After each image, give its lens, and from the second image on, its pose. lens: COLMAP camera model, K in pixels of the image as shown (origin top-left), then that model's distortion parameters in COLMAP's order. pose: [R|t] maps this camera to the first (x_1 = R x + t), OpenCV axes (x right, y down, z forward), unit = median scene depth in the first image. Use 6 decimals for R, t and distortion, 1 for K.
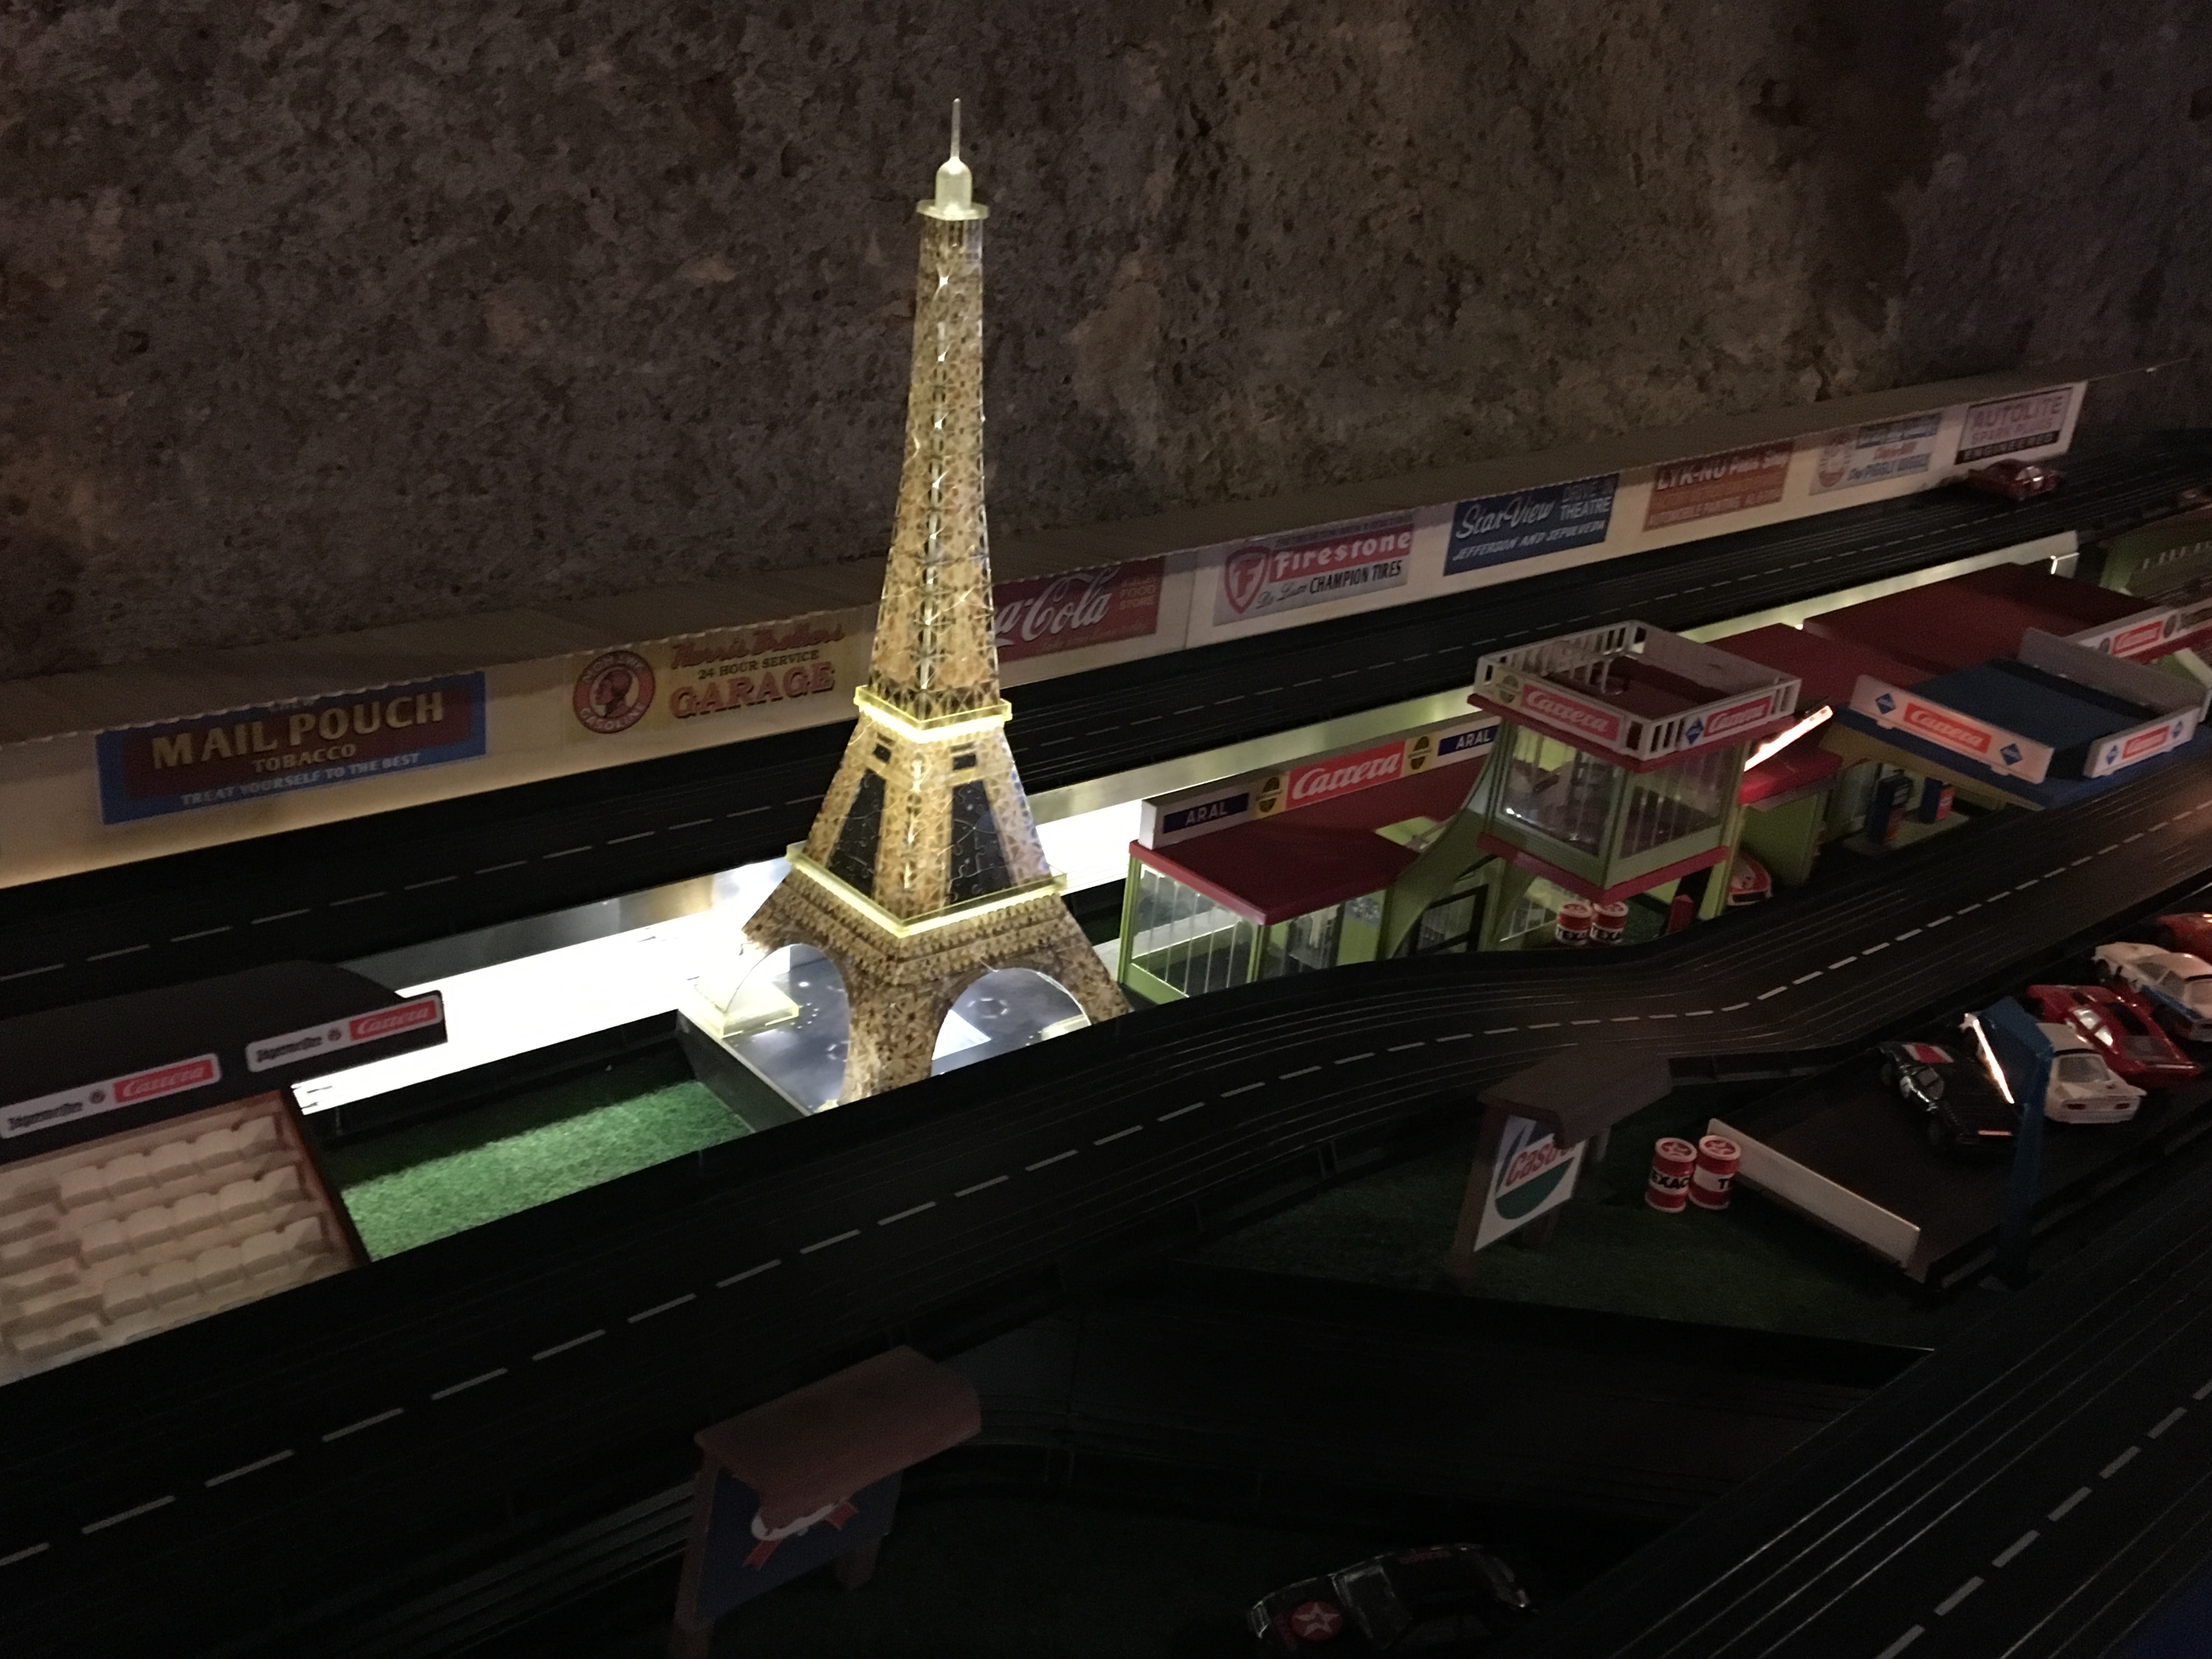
lens RADIAL K [[2142.4, 0, 1106.0], [0, 2142.4, 829.5], [0, 0, 1]] dist [0.112686, -0.215519]
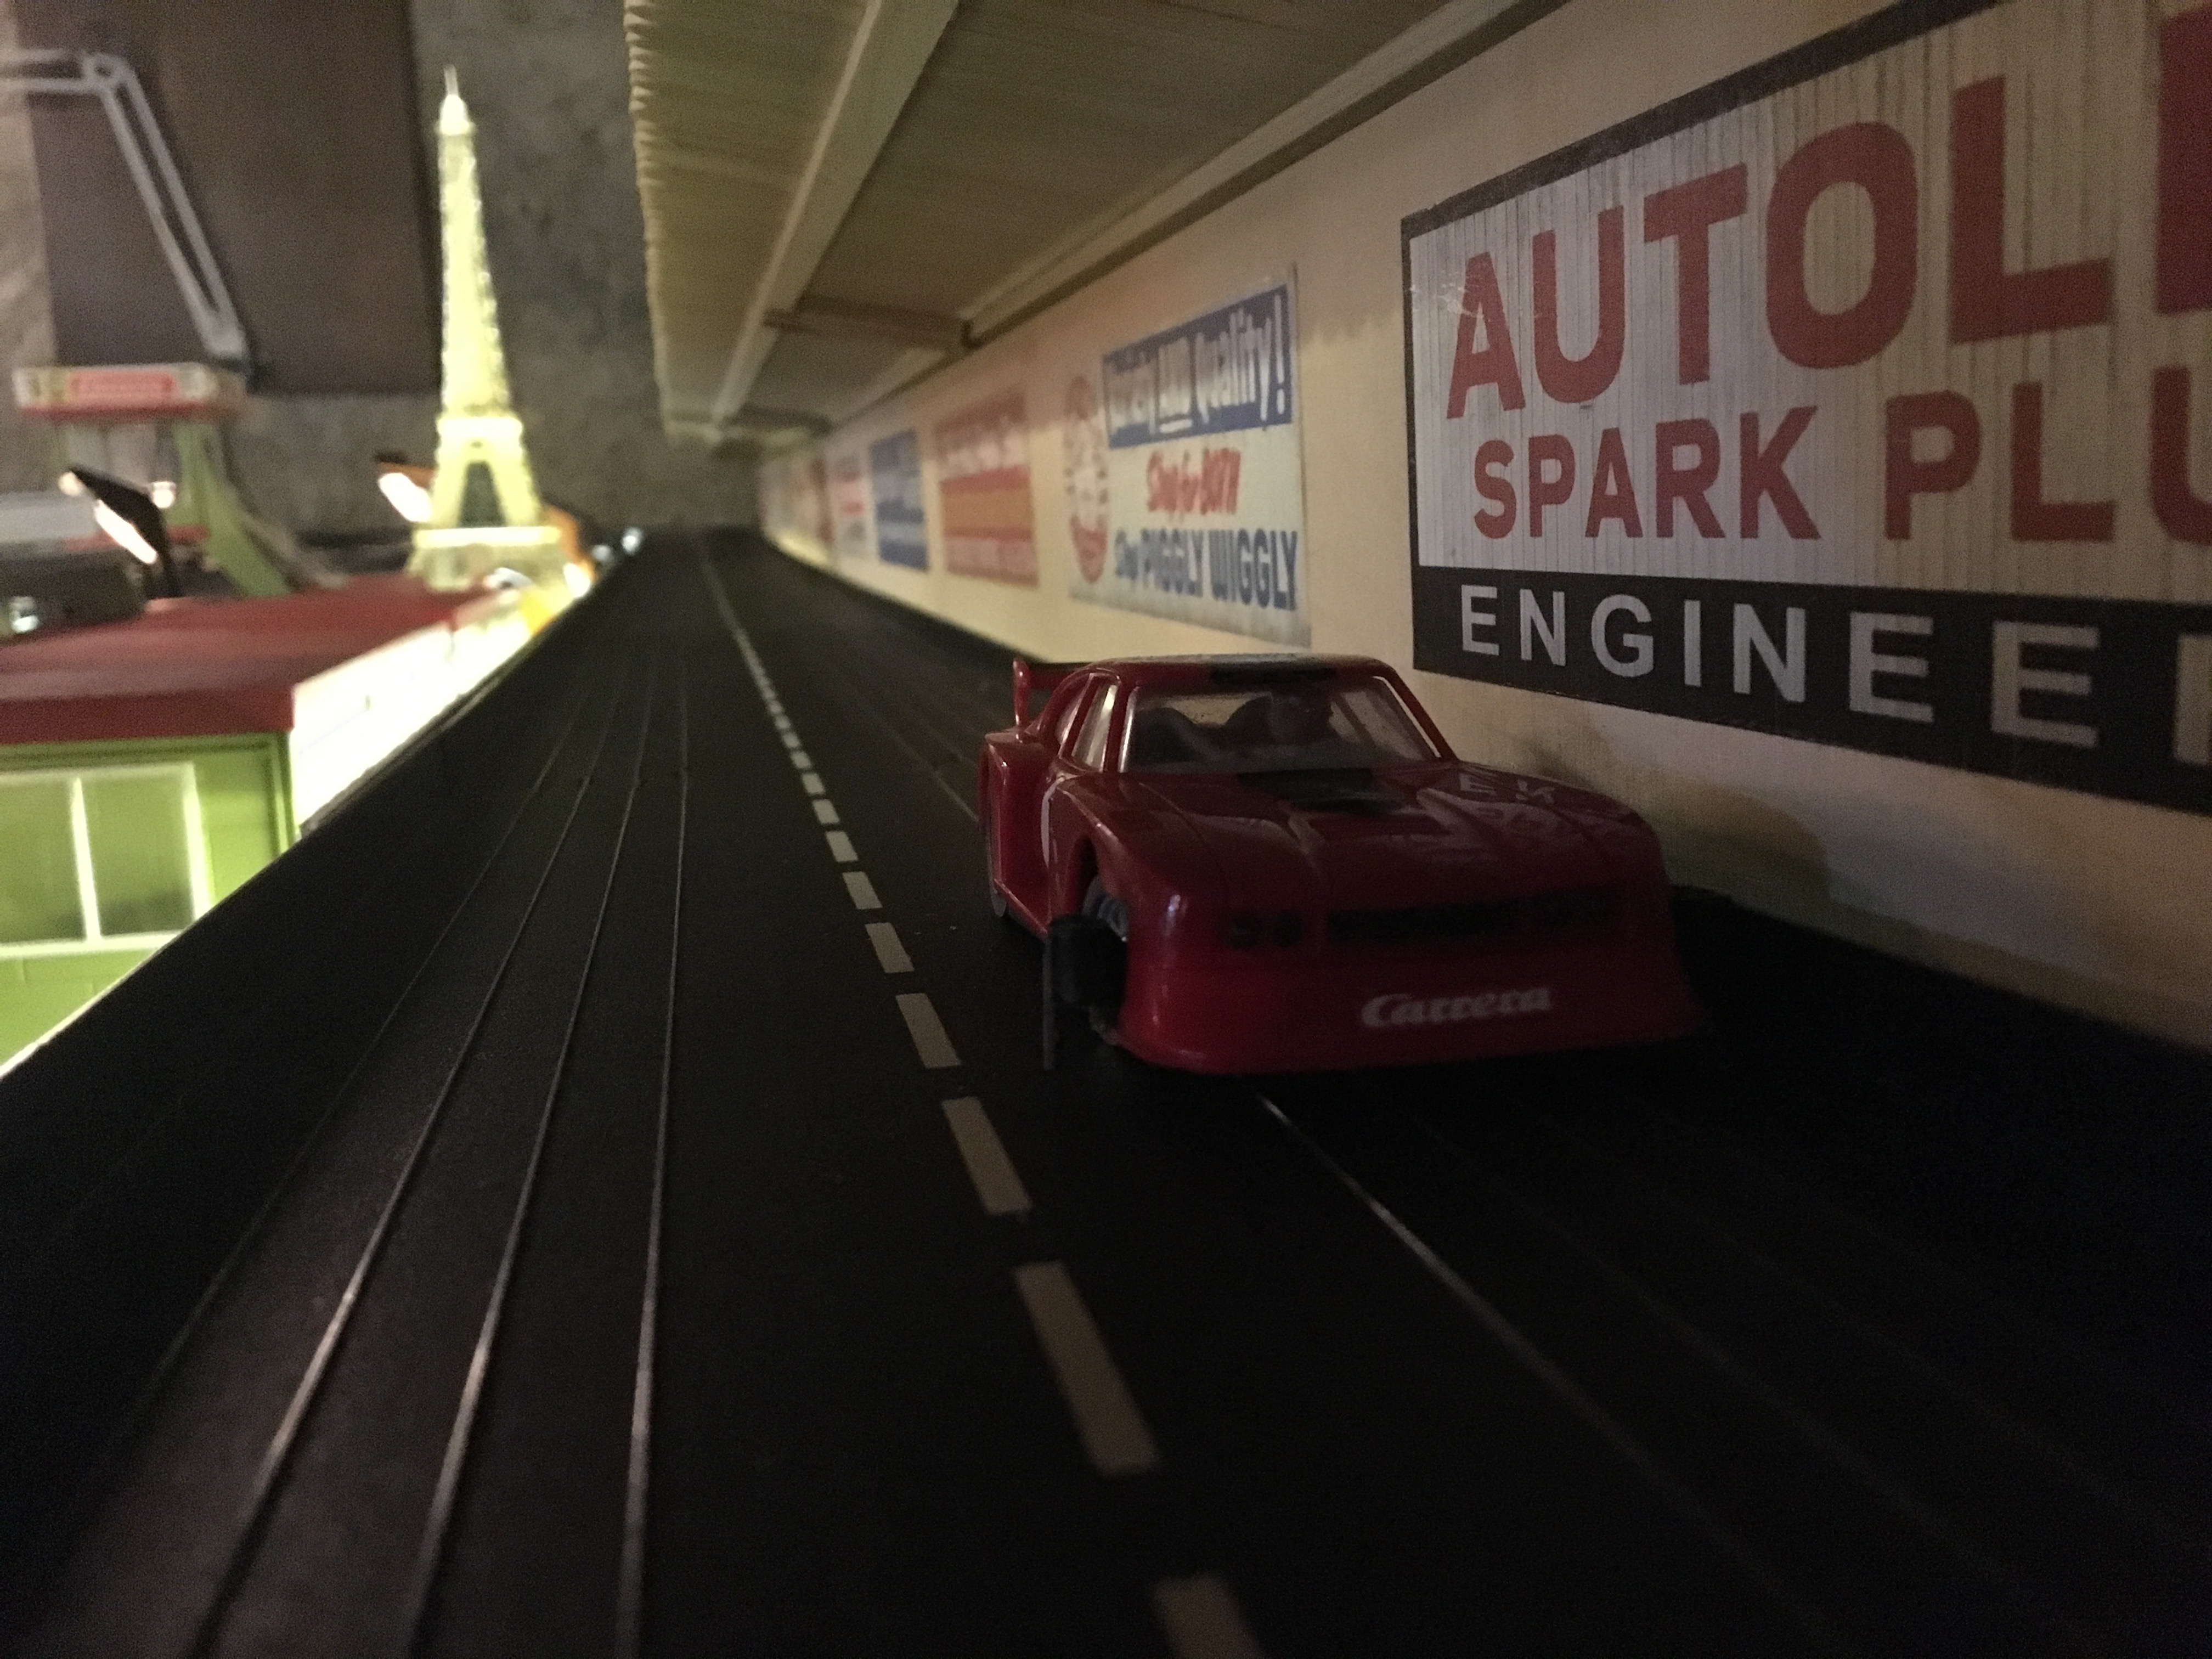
lens RADIAL K [[1855.3, 0, 1250.7], [0, 1855.3, 820.1], [0, 0, 1]] dist [0.038342, -0.187184]
pose [[-0.400660, 0.087643, -0.912026, 0.768578], [-0.379896, 0.889926, 0.252410, -0.281707], [0.833757, 0.447606, -0.323262, 1.572589]]
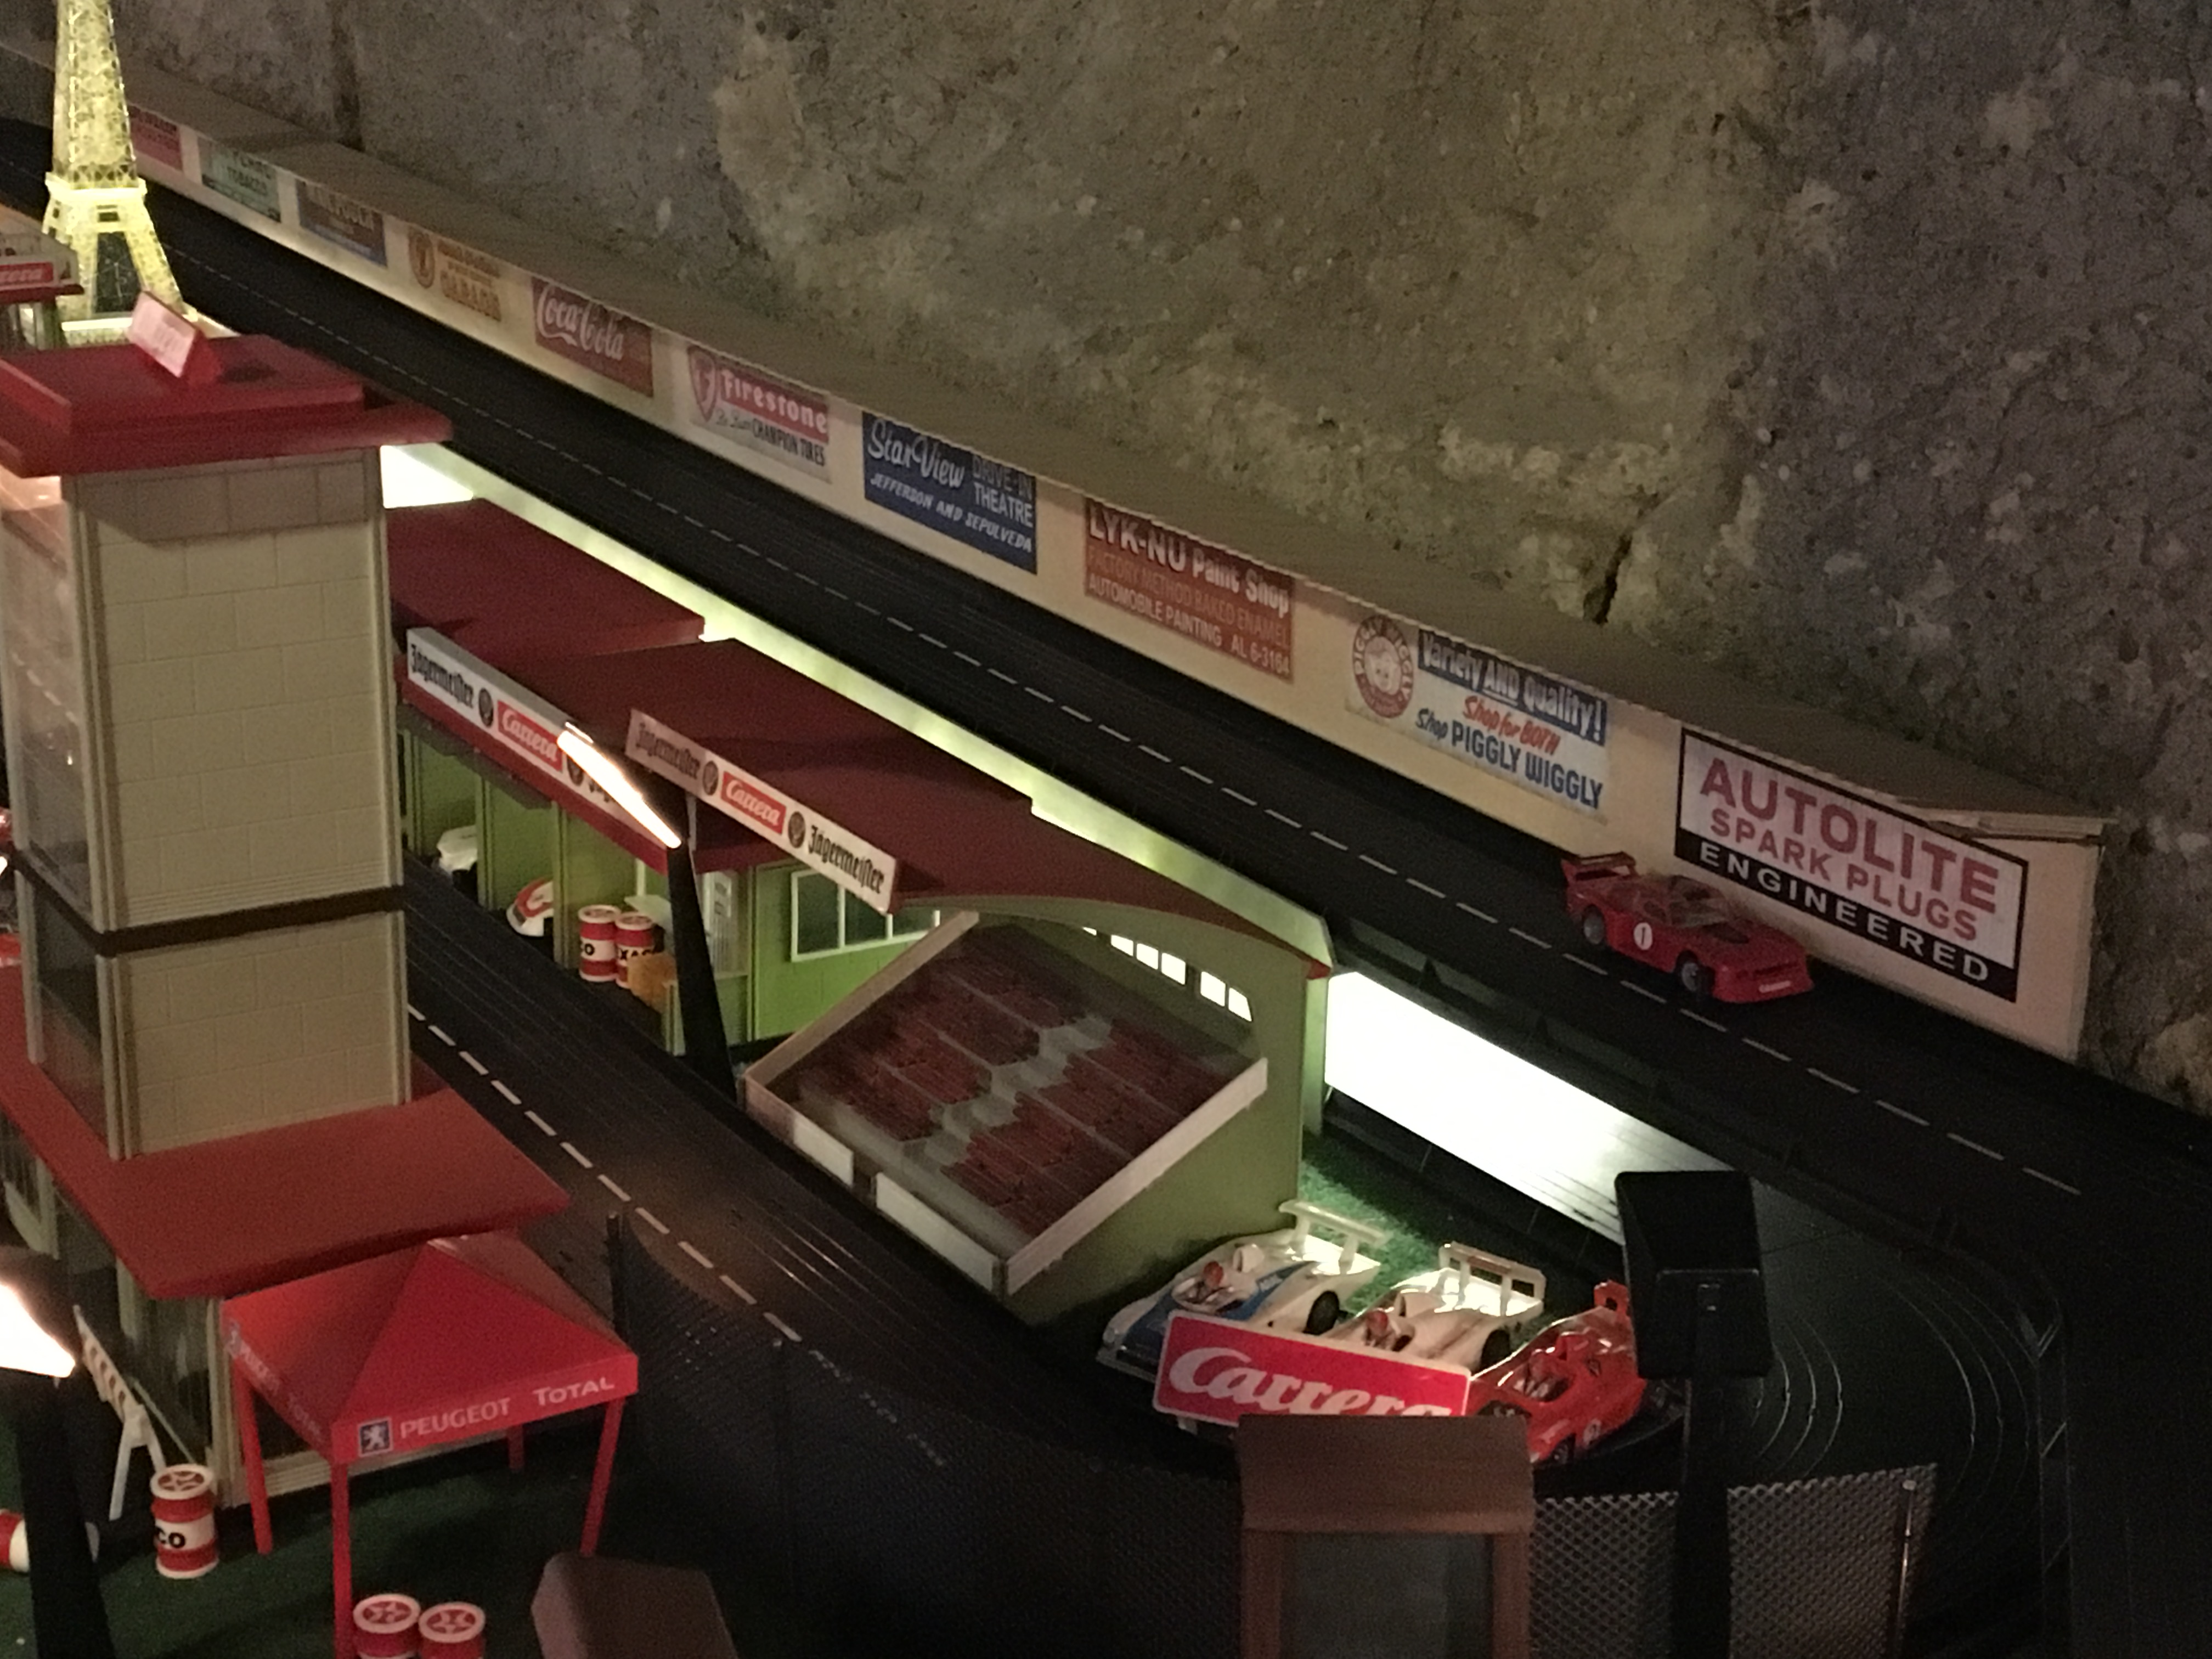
lens RADIAL K [[3540.2, 0, 1106.0], [0, 3540.2, 829.5], [0, 0, 1]] dist [0.093283, -0.090102]
pose [[-0.142735, 0.246082, -0.958682, 1.683591], [-0.434742, 0.854573, 0.284086, -0.500518], [0.889172, 0.457328, -0.014995, 1.374706]]
